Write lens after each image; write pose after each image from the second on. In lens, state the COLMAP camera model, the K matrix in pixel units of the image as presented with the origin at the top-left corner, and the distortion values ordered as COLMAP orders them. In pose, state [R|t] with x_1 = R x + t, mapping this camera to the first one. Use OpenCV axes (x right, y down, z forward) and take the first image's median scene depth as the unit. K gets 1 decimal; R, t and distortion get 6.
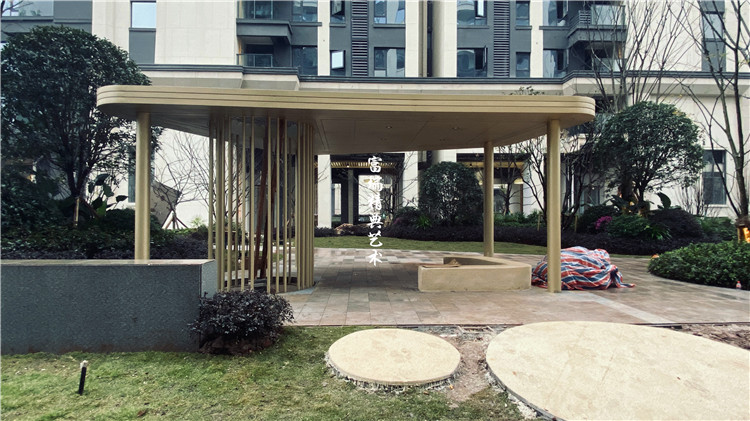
lens RADIAL K [[411.2, 0, 375.0], [0, 411.2, 210.5], [0, 0, 1]] dist [0.032362, -0.034575]
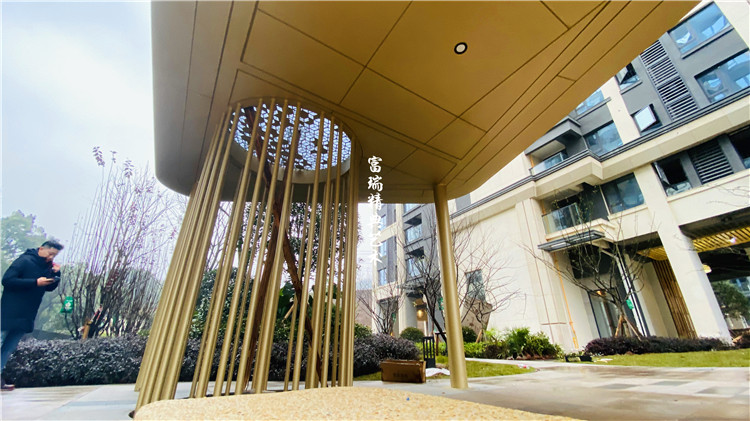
lens RADIAL K [[302.9, 0, 375.0], [0, 302.9, 210.5], [0, 0, 1]] dist [0.021439, -0.020981]
pose [[0.480401, -0.368579, -0.795842, 0.175992], [0.017891, 0.911338, -0.411269, 0.108126], [0.876866, 0.183336, 0.444402, 0.821552]]
